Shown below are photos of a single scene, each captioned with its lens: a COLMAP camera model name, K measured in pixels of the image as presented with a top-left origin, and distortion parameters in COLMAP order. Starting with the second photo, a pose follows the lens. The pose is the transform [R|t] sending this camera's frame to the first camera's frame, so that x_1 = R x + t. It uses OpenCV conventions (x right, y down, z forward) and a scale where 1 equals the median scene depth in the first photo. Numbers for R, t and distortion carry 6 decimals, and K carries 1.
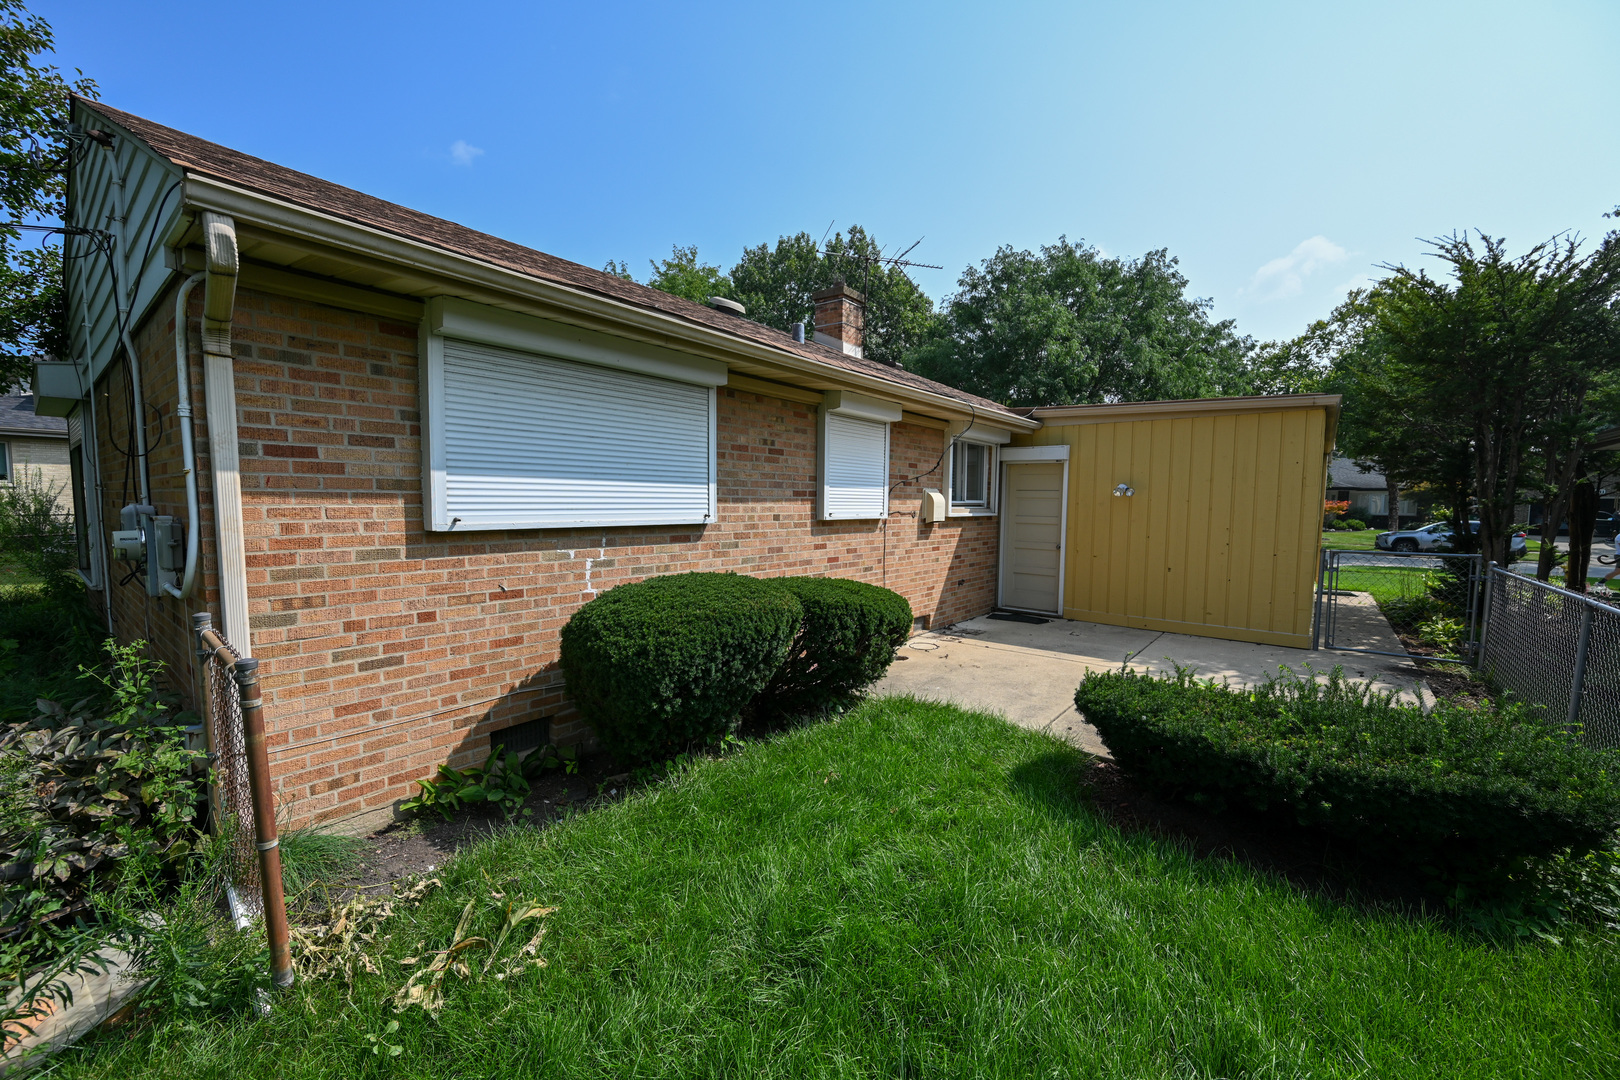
lens RADIAL K [[638.6, 0, 814.0], [0, 638.6, 538.2], [0, 0, 1]] dist [0.000322, 0.000024]
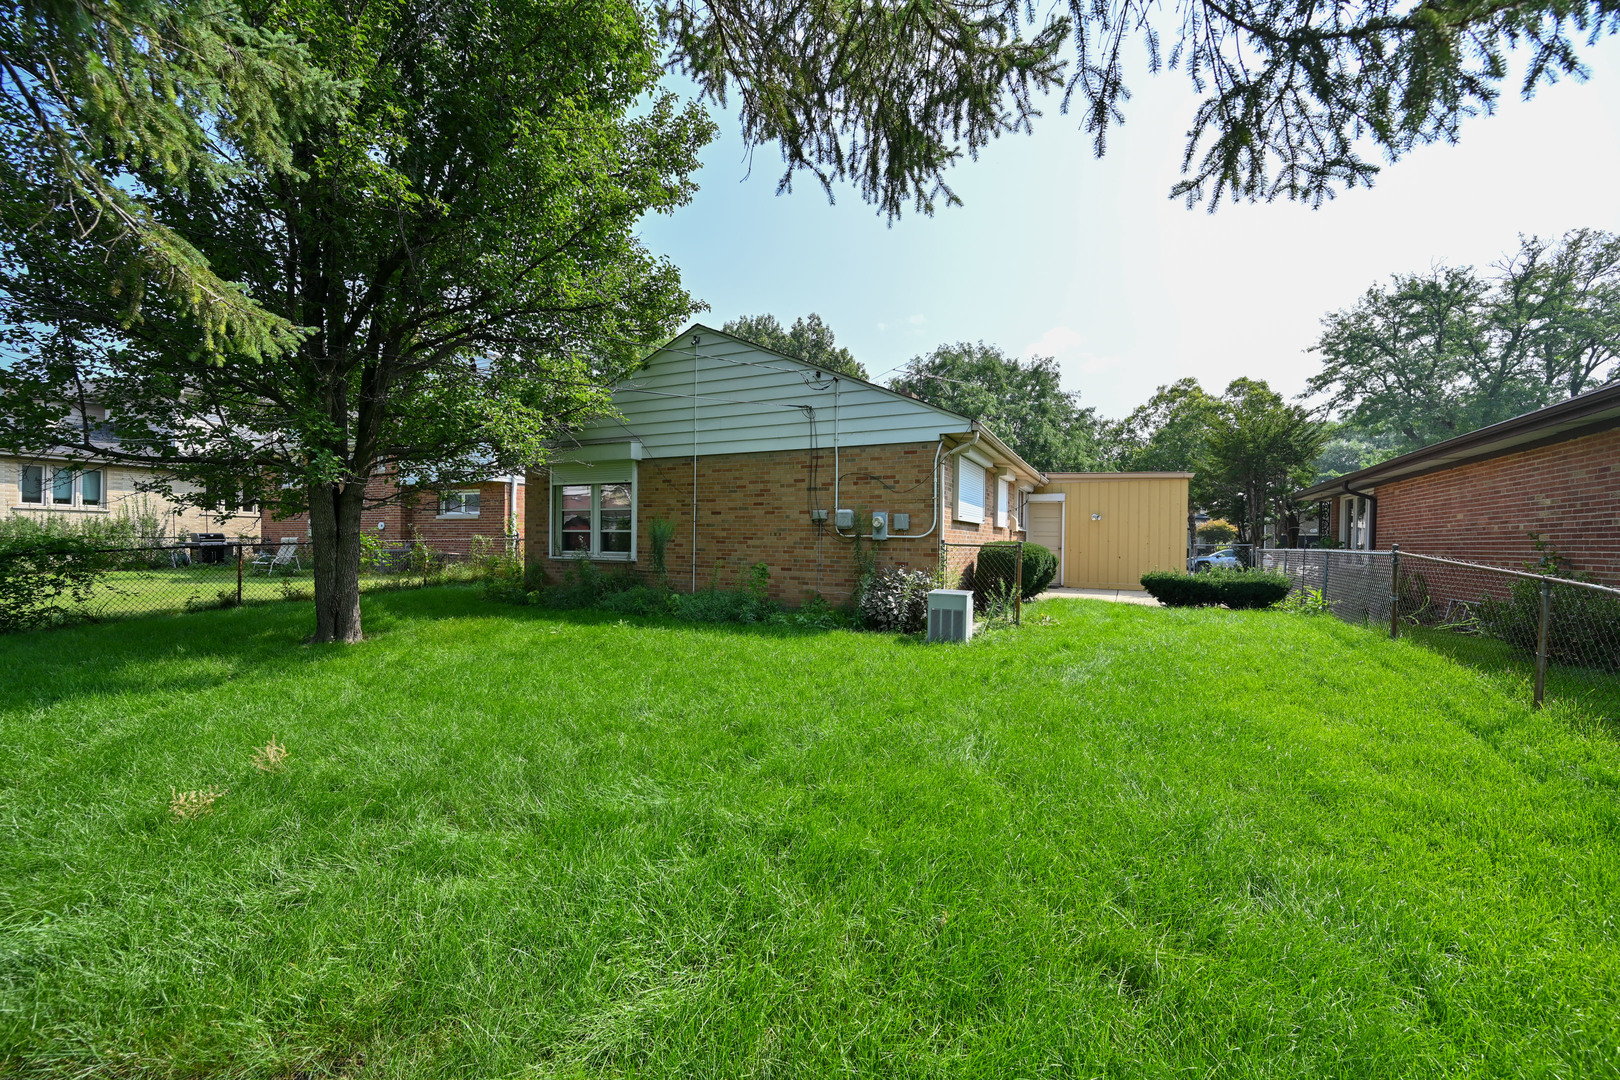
lens RADIAL K [[627.4, 0, 806.2], [0, 627.4, 543.5], [0, 0, 1]] dist [0.000570, 0.000038]
pose [[0.980830, 0.003067, 0.194840, -0.393771], [0.007700, 0.998485, -0.054478, 0.054098], [-0.194712, 0.054934, 0.979321, -0.366296]]
